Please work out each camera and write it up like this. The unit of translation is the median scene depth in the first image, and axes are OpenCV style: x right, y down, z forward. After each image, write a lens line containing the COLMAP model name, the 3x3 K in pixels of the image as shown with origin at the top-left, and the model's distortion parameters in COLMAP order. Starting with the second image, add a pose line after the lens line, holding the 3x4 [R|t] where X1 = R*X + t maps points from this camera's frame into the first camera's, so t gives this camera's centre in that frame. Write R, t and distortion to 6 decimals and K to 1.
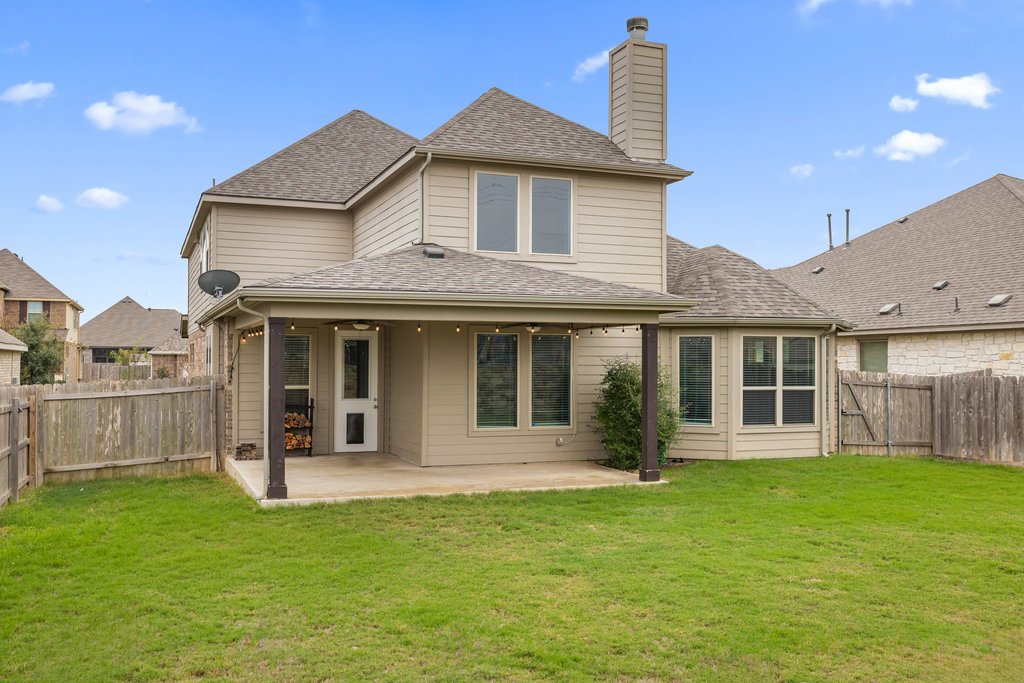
lens RADIAL K [[968.8, 0, 532.5], [0, 968.8, 394.7], [0, 0, 1]] dist [0.000574, 0.000000]
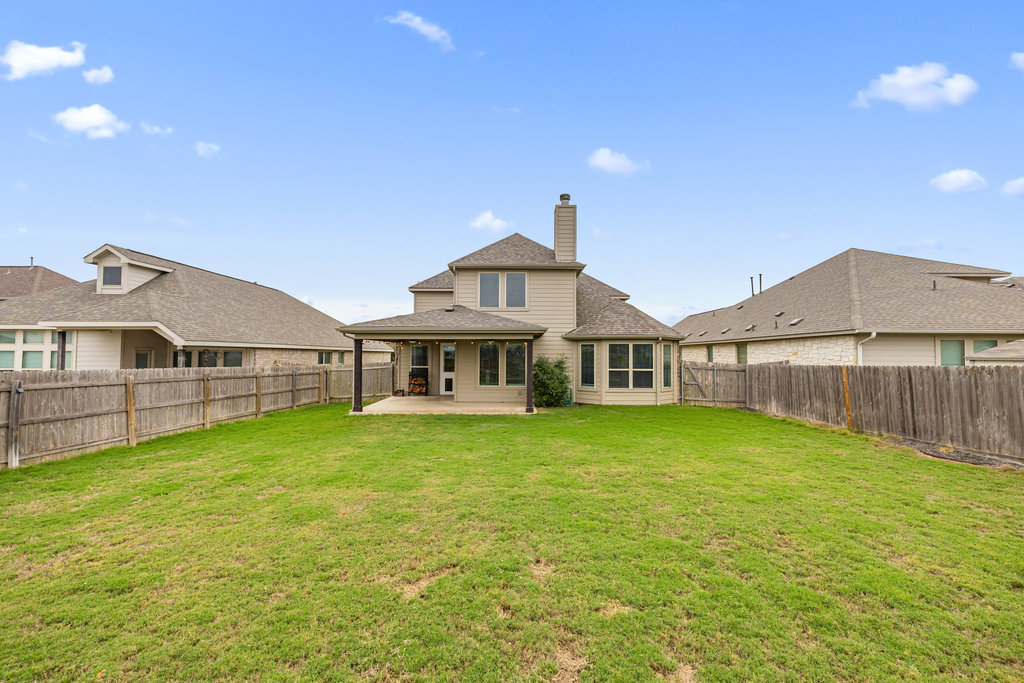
lens RADIAL K [[449.1, 0, 528.5], [0, 449.1, 361.5], [0, 0, 1]] dist [-0.000073, -0.000041]
pose [[0.926095, 0.005028, -0.377256, 0.410736], [-0.012927, 0.999747, -0.018410, -0.004121], [0.377068, 0.021926, 0.925926, 0.070203]]
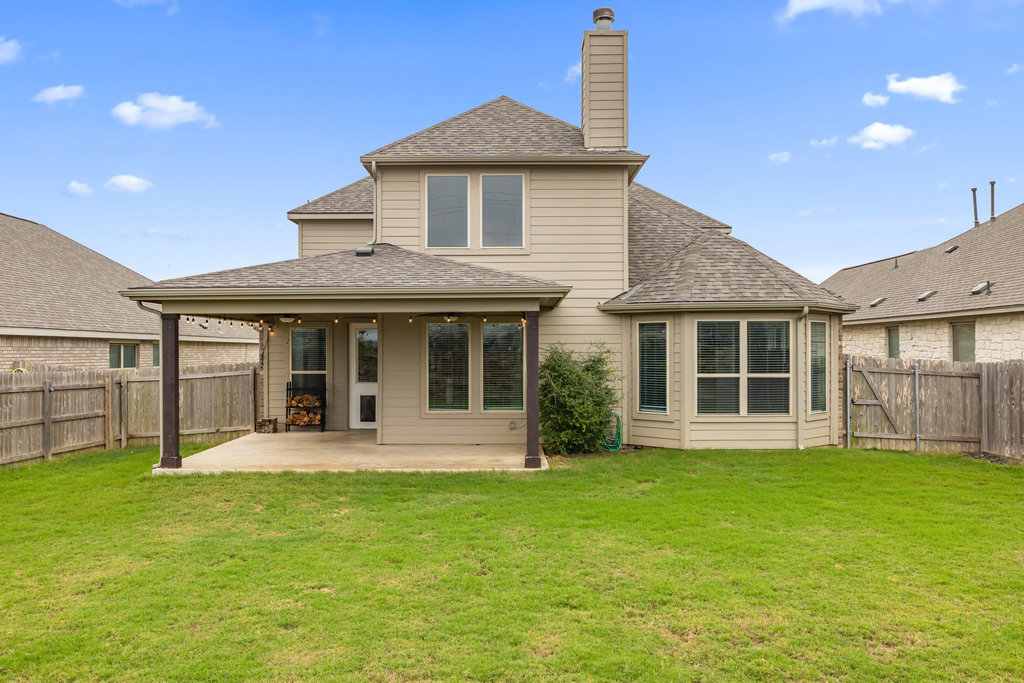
lens RADIAL K [[820.4, 0, 522.7], [0, 820.4, 384.2], [0, 0, 1]] dist [-0.002290, 0.005352]
pose [[0.923123, 0.009749, -0.384380, 0.366937], [-0.006513, 0.999932, 0.009720, -0.004656], [0.384449, -0.006470, 0.923124, 0.175950]]
